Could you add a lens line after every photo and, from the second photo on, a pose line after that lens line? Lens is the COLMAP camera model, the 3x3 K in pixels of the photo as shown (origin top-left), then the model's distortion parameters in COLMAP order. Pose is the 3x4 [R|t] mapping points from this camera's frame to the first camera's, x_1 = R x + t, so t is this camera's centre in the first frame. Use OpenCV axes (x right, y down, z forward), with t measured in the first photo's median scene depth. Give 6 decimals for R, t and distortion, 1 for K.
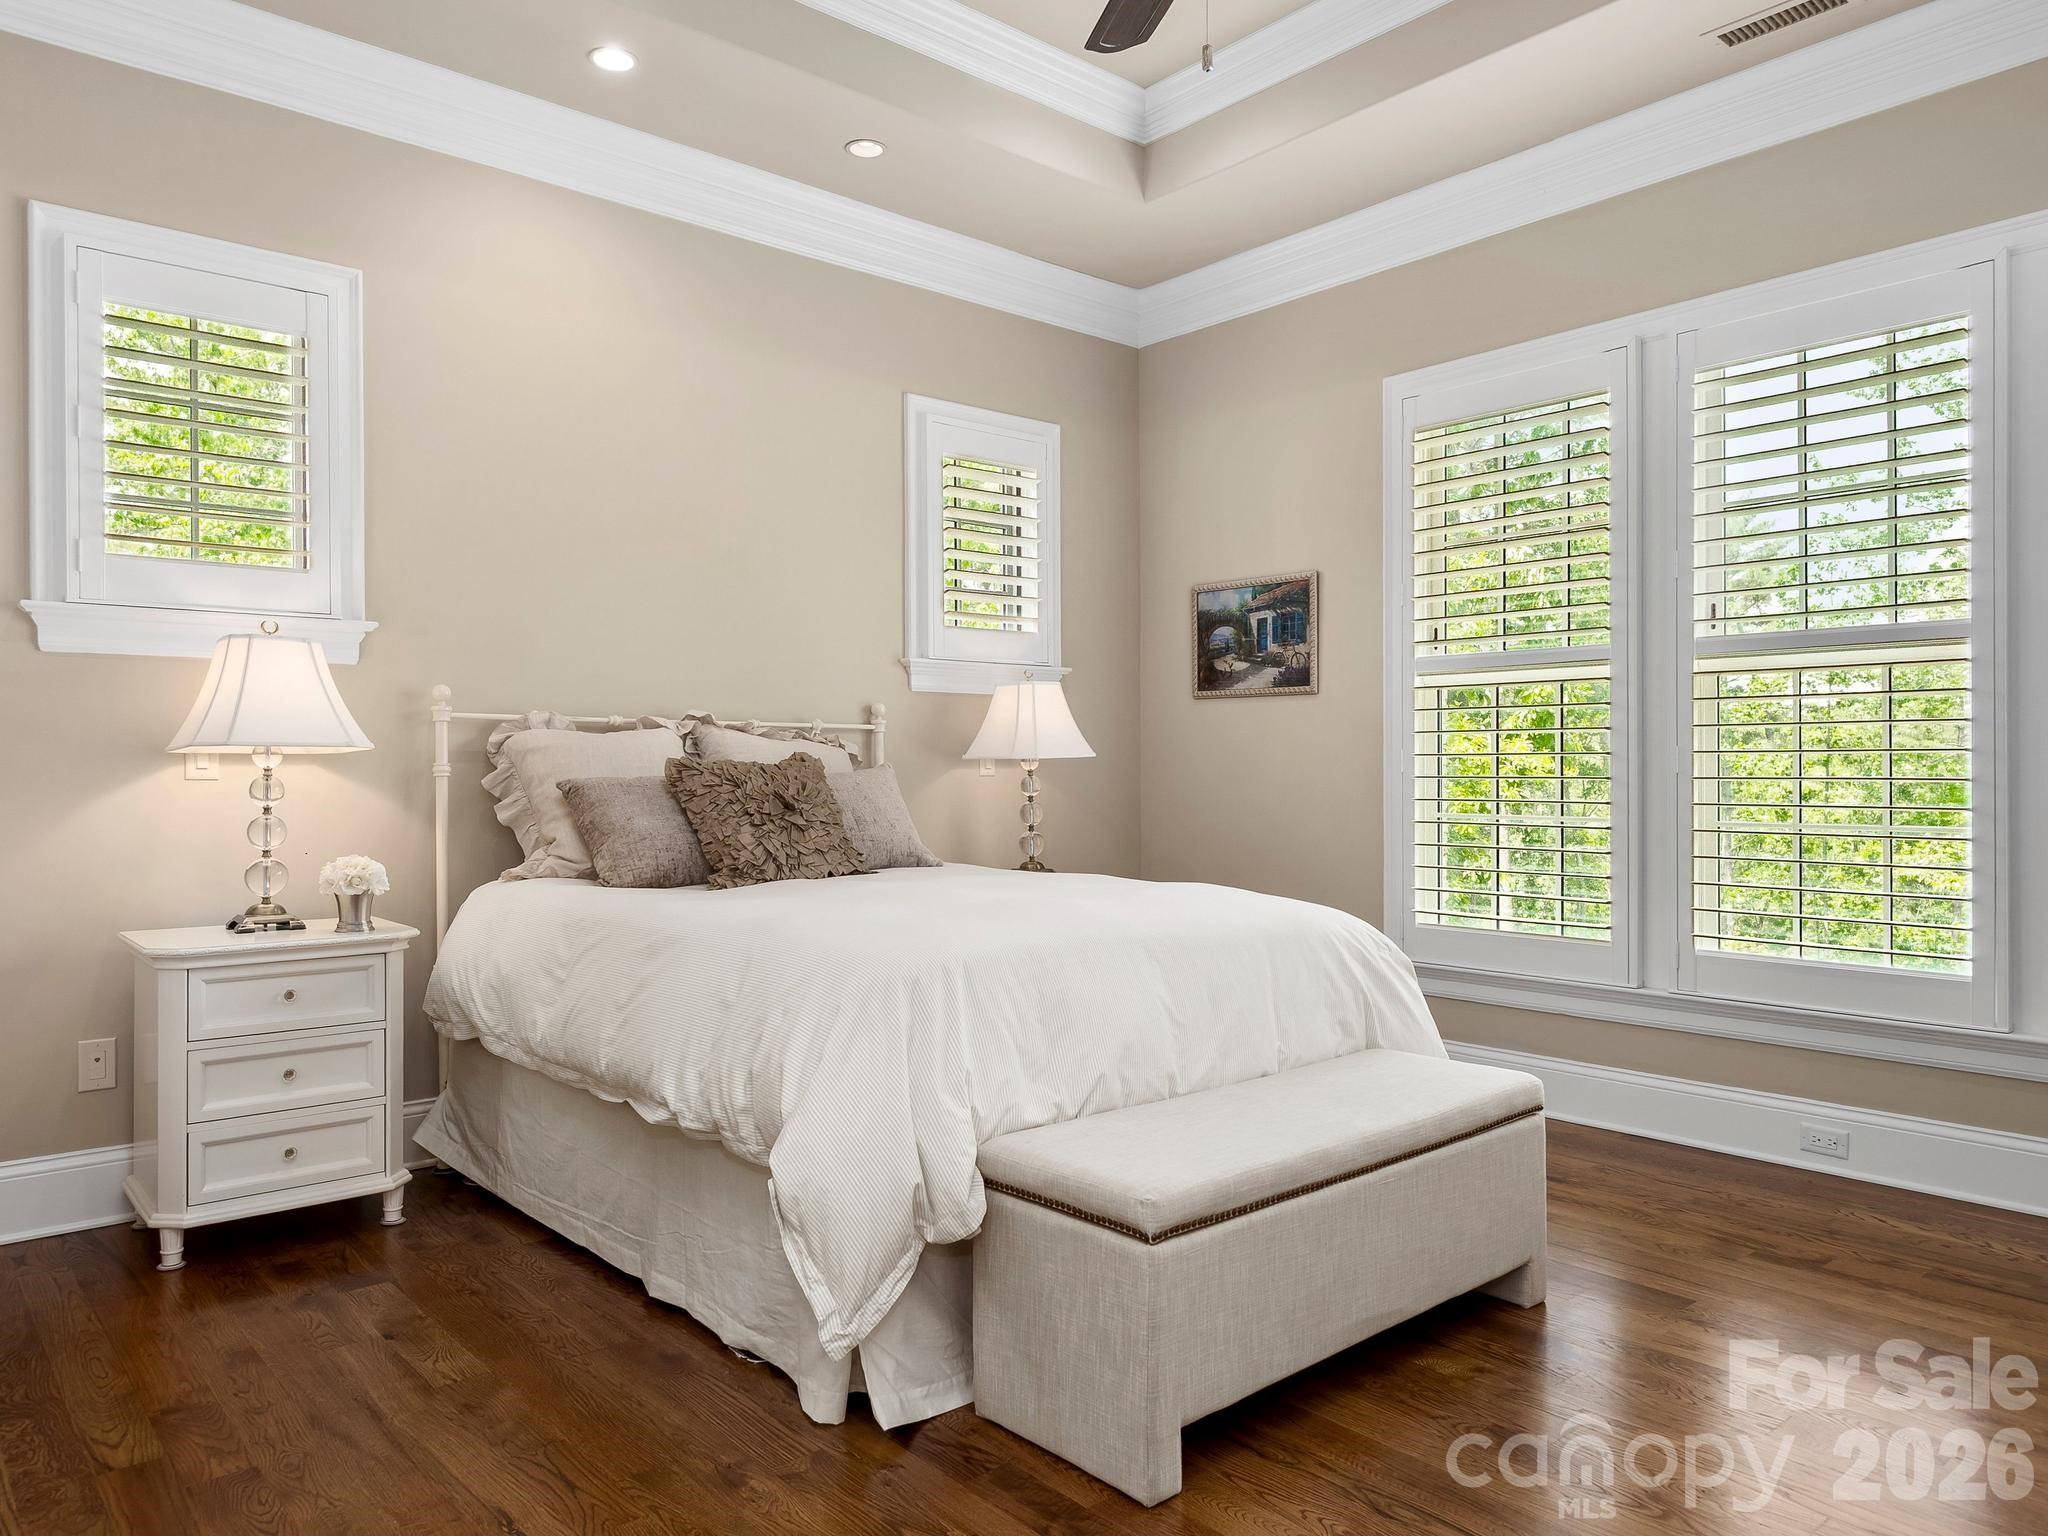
lens RADIAL K [[1415.3, 0, 1022.4], [0, 1415.3, 775.1], [0, 0, 1]] dist [0.022770, -0.017473]
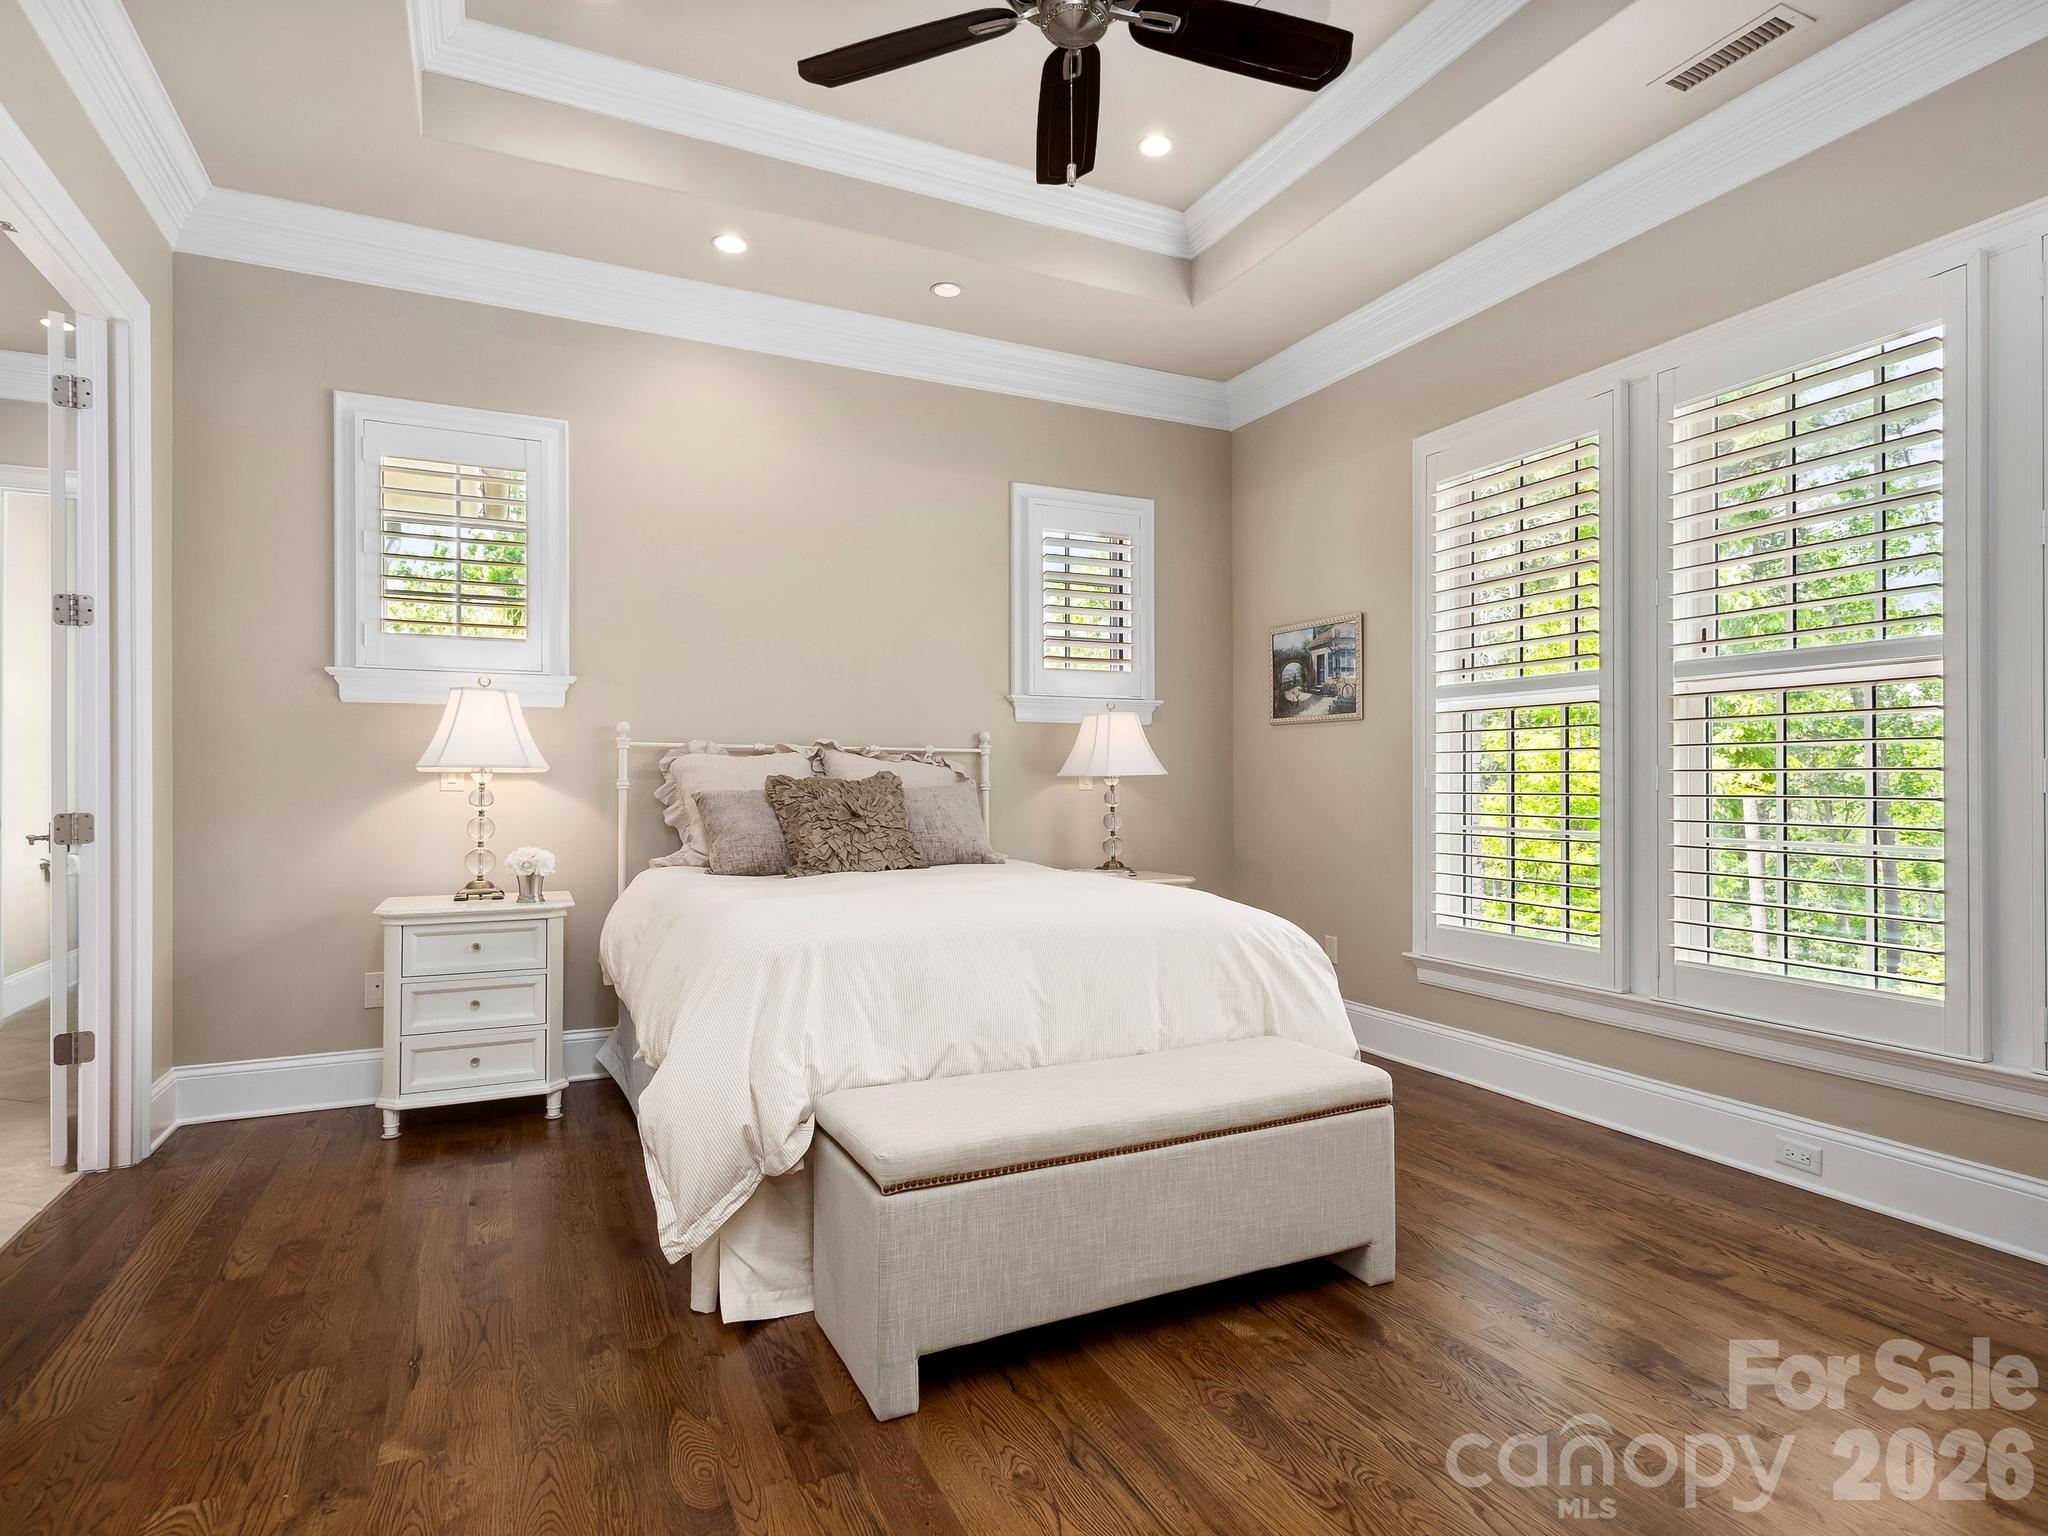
lens RADIAL K [[1112.5, 0, 1013.7], [0, 1112.5, 780.4], [0, 0, 1]] dist [0.018011, -0.001365]
pose [[0.962747, 0.001966, -0.270395, 0.249773], [-0.003671, 0.999976, -0.005798, -0.002739], [0.270377, 0.006575, 0.962732, 0.081860]]
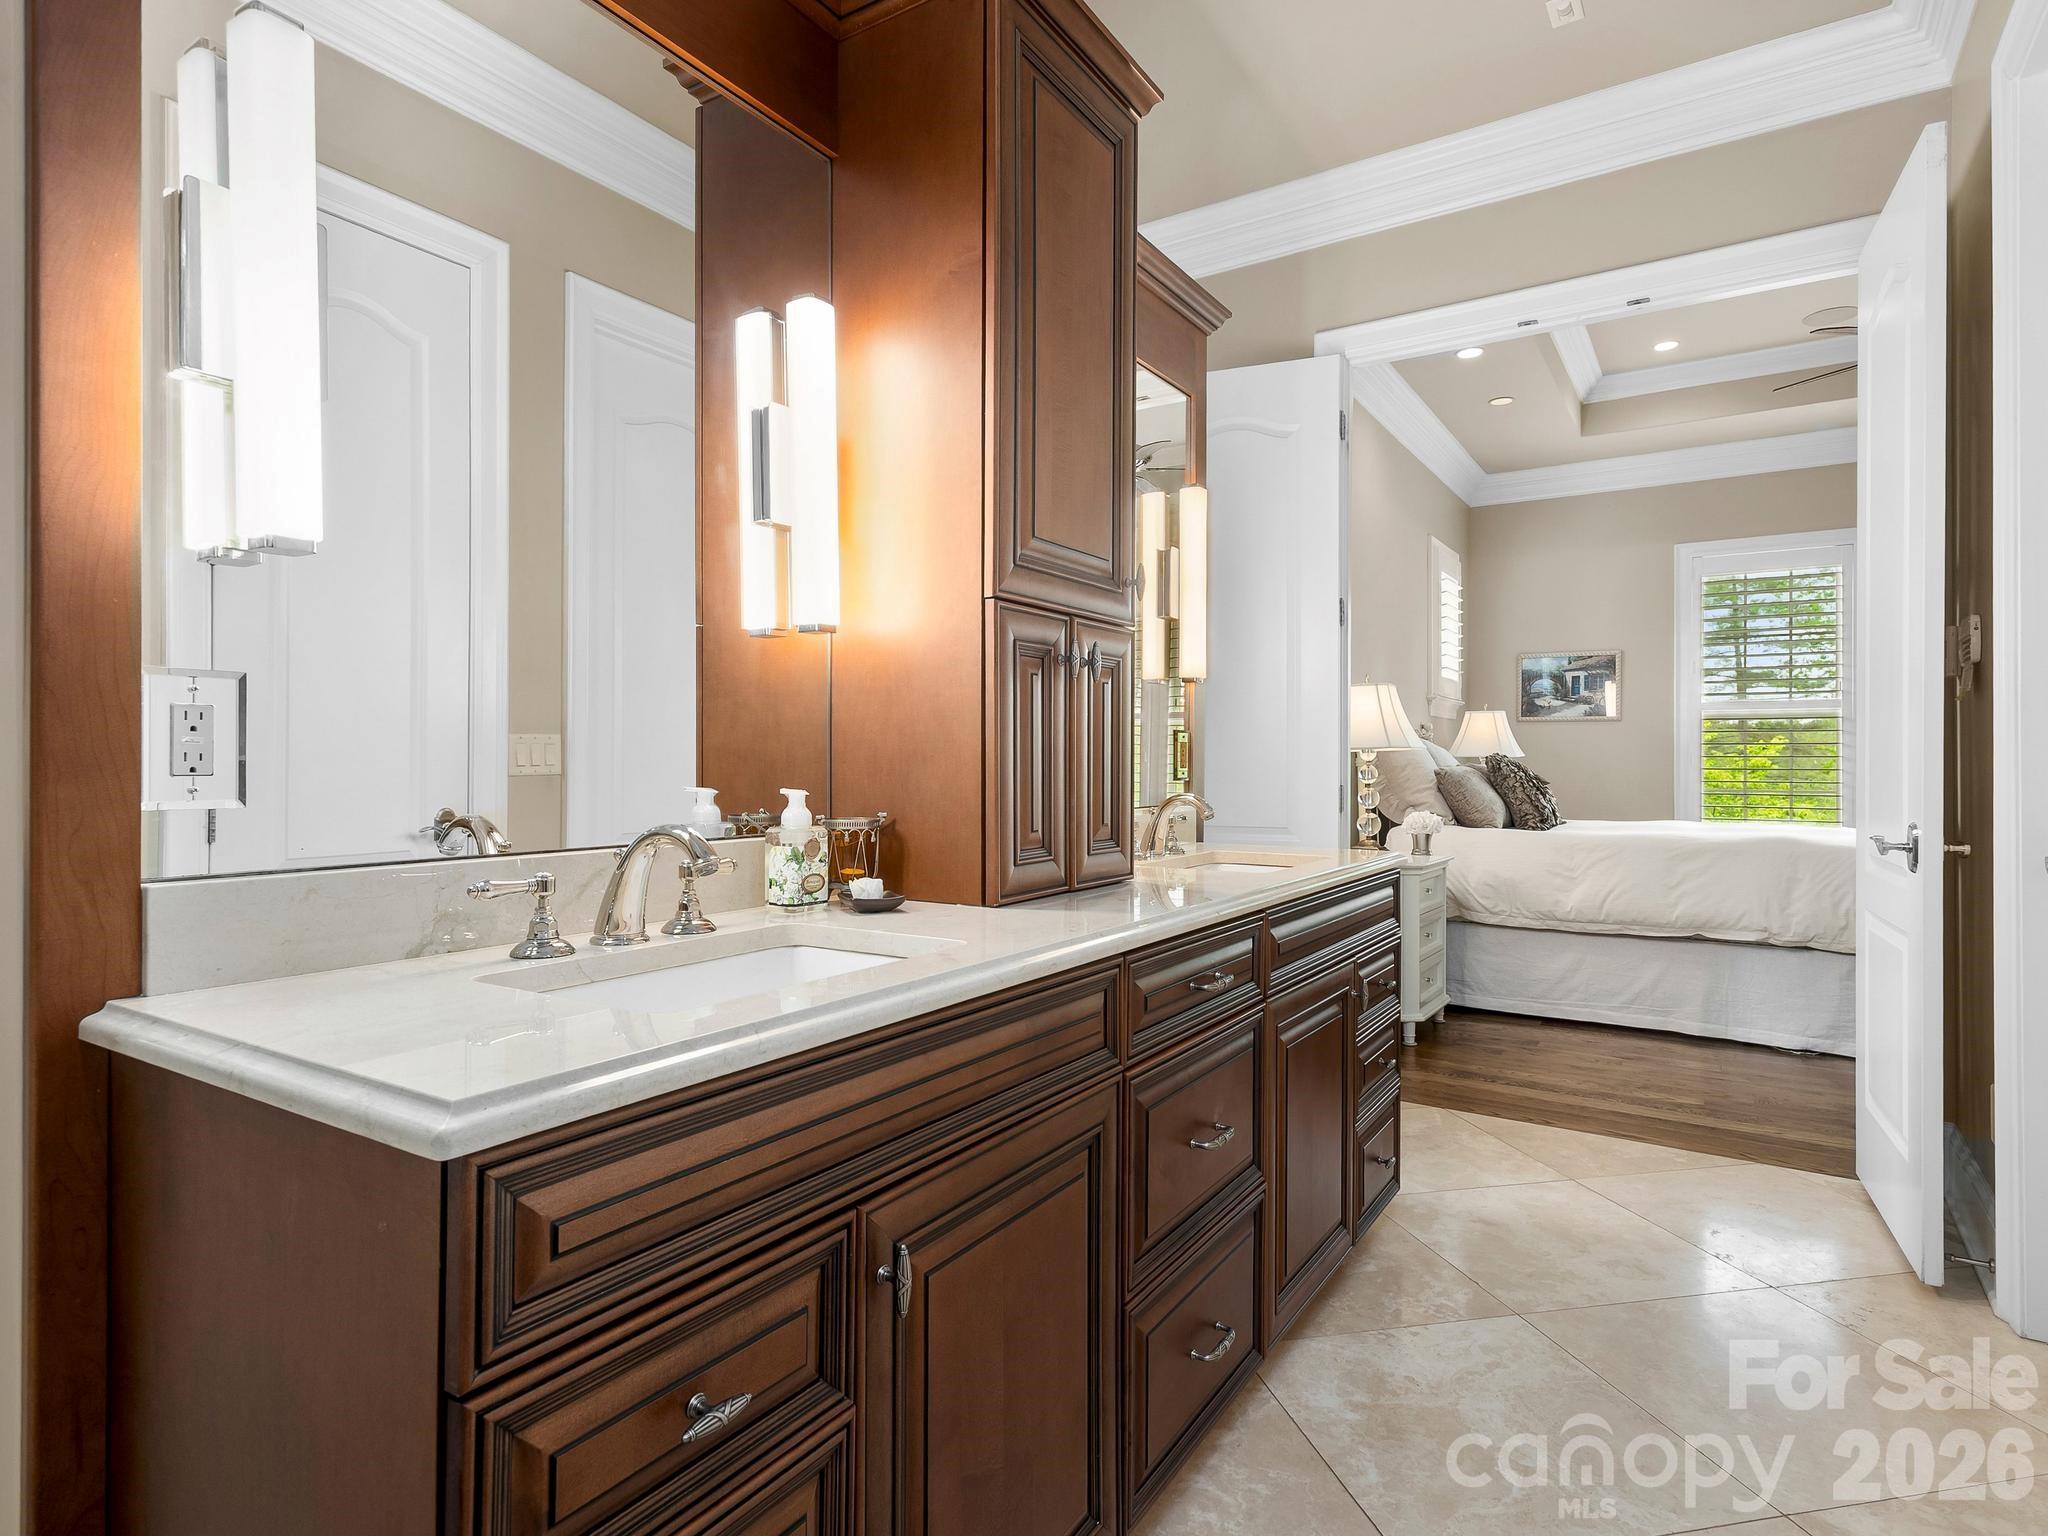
lens RADIAL K [[1112.5, 0, 1017.9], [0, 1112.5, 763.8], [0, 0, 1]] dist [0.018011, -0.001365]
pose [[0.961844, 0.005918, 0.273533, -1.215080], [-0.004686, 0.999976, -0.005159, 0.008183], [-0.273557, 0.003680, 0.961849, -0.163223]]
